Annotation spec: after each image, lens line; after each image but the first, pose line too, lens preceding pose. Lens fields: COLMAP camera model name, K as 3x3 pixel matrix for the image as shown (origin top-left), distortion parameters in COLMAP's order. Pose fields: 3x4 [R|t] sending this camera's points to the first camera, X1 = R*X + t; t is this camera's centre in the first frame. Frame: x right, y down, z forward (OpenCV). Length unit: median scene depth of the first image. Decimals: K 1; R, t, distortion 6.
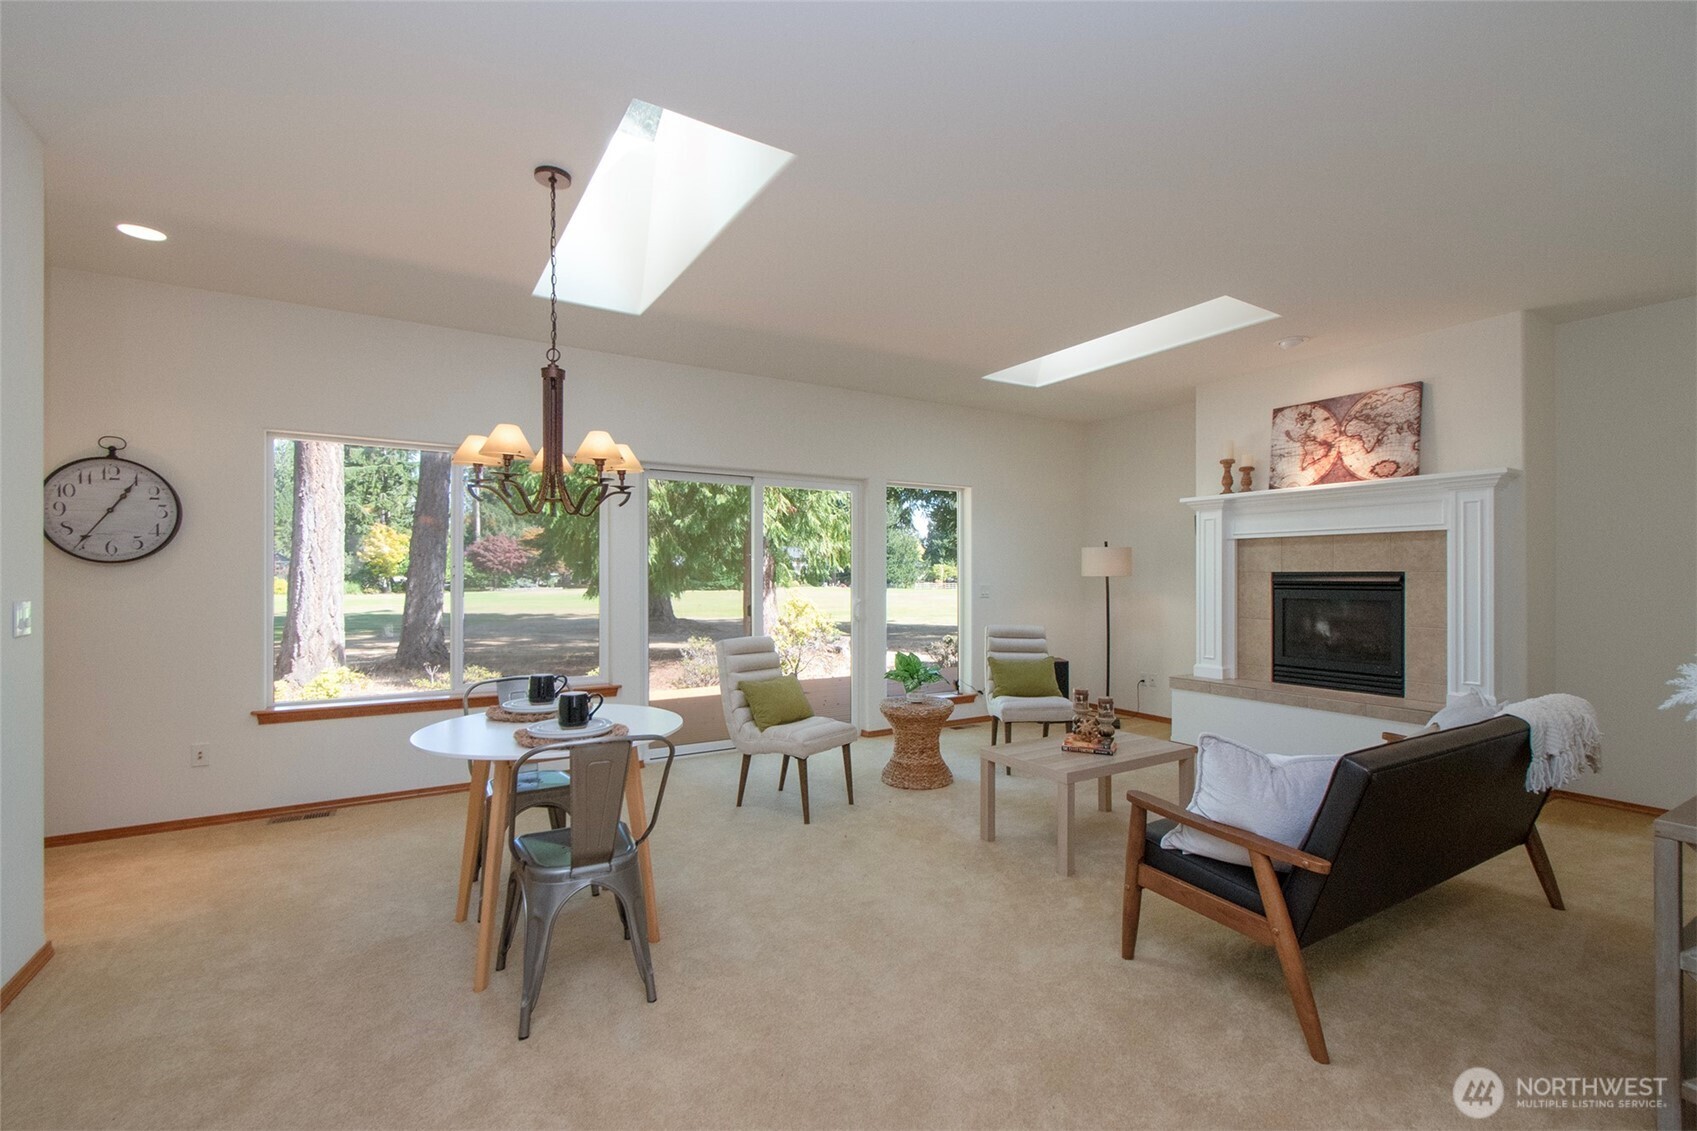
lens RADIAL K [[761.9, 0, 846.1], [0, 761.9, 576.8], [0, 0, 1]] dist [-0.000618, 0.000085]
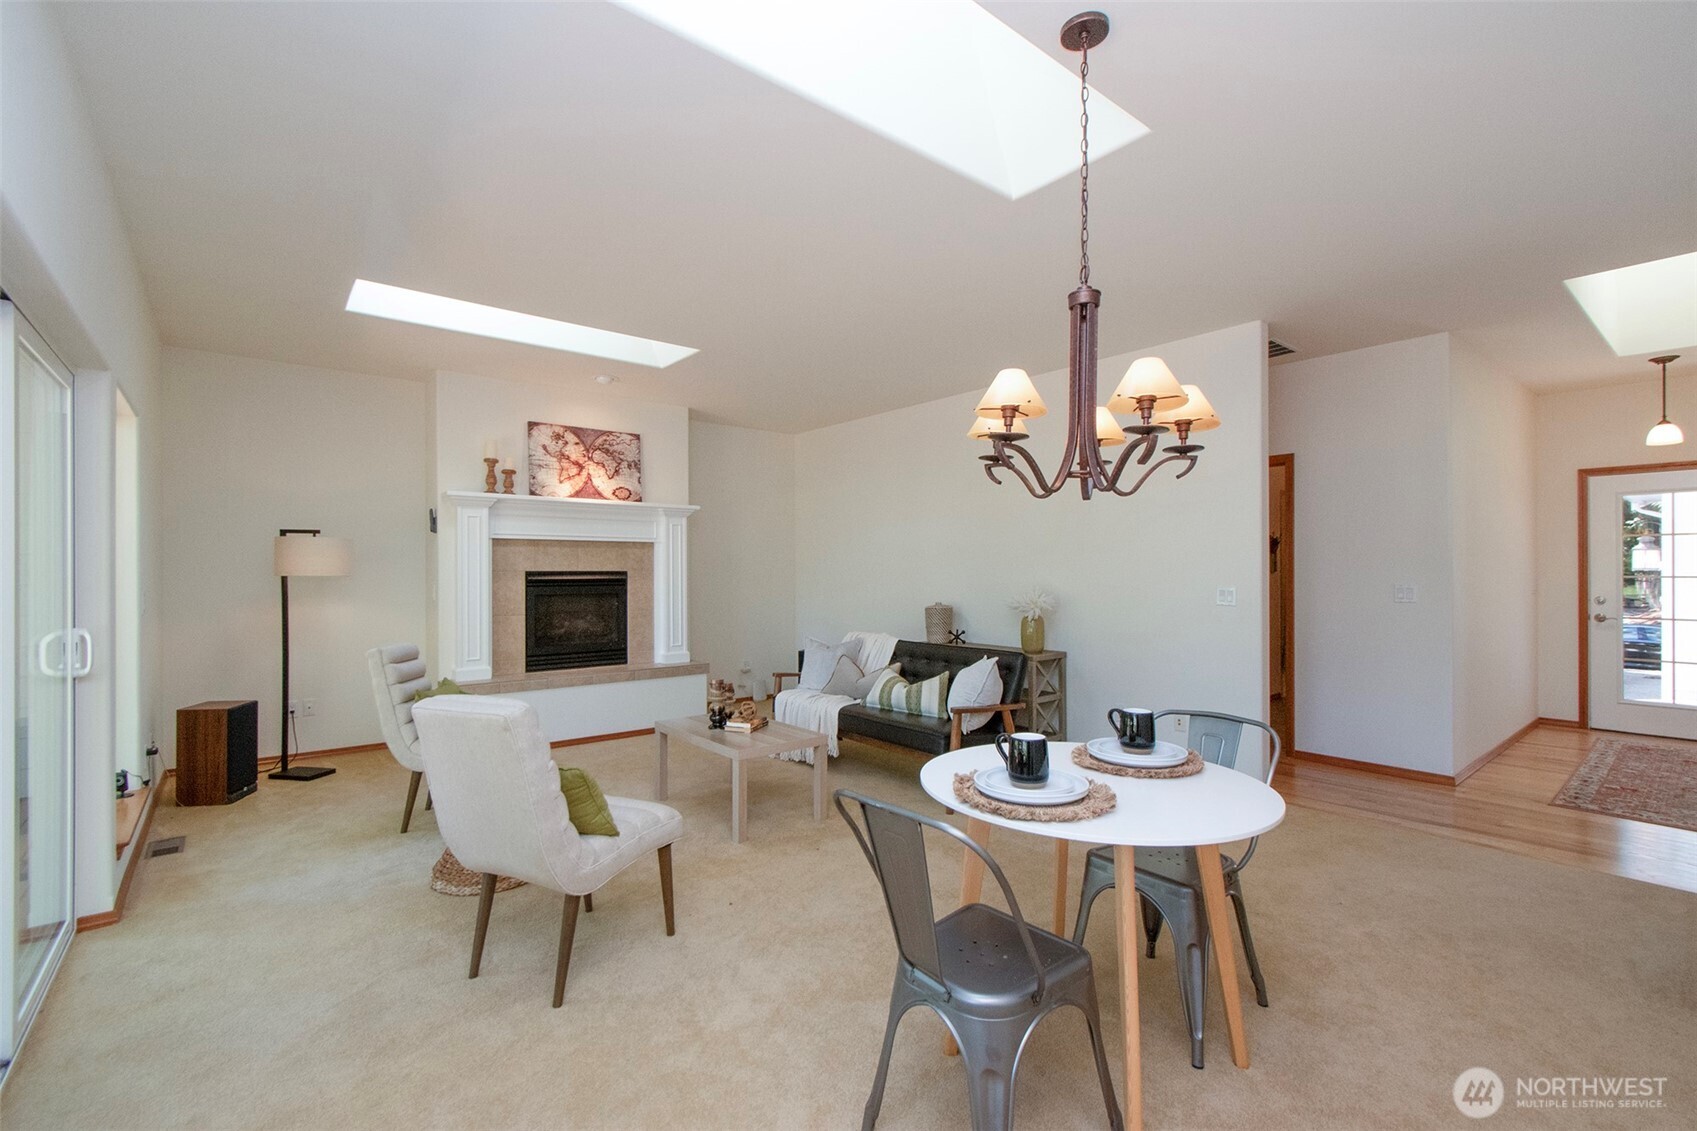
lens RADIAL K [[747.4, 0, 847.4], [0, 747.4, 571.4], [0, 0, 1]] dist [0.000553, 0.000044]
pose [[-0.143601, -0.000701, 0.989635, -0.594265], [0.003362, 0.999994, 0.001196, -0.005911], [-0.989630, 0.003499, -0.143597, 0.746771]]
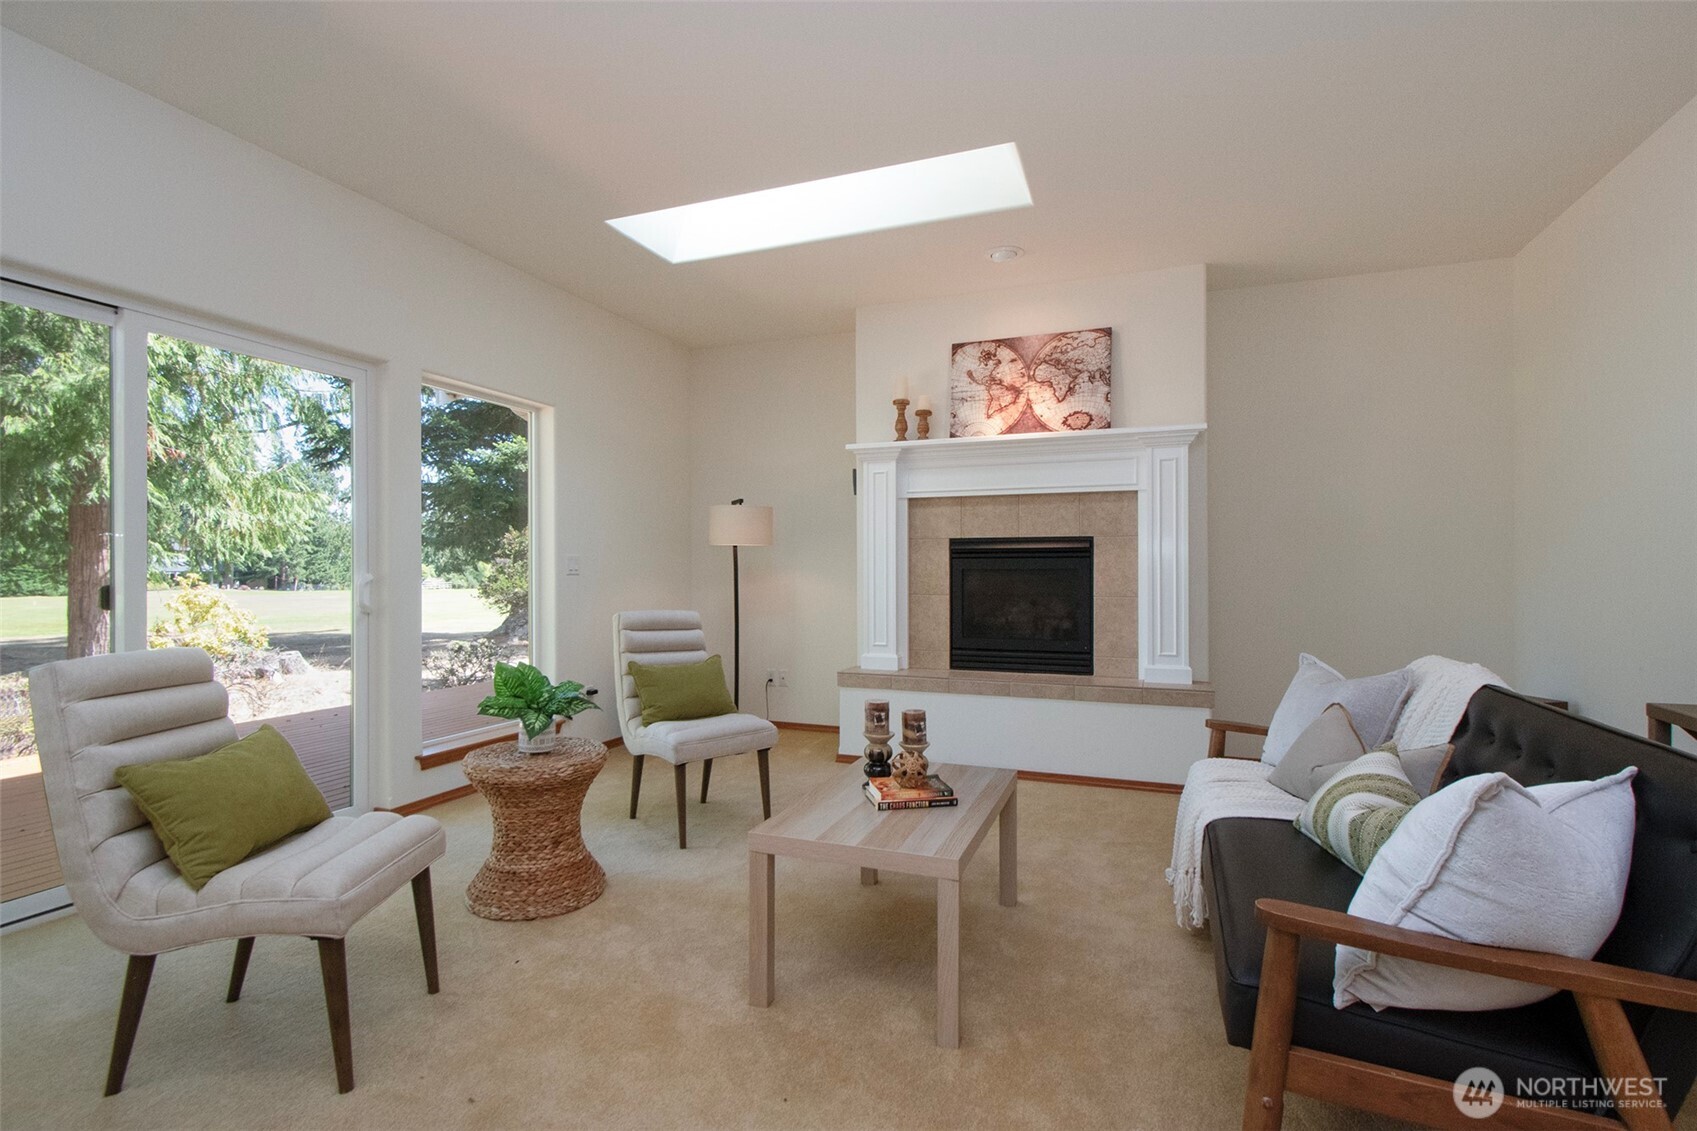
lens RADIAL K [[798.7, 0, 839.5], [0, 798.7, 581.9], [0, 0, 1]] dist [-0.038115, 0.018991]
pose [[0.795273, -0.005381, 0.606228, -0.074984], [0.002359, 0.999981, 0.005781, 0.038461], [-0.606247, -0.003168, 0.795270, 0.400044]]
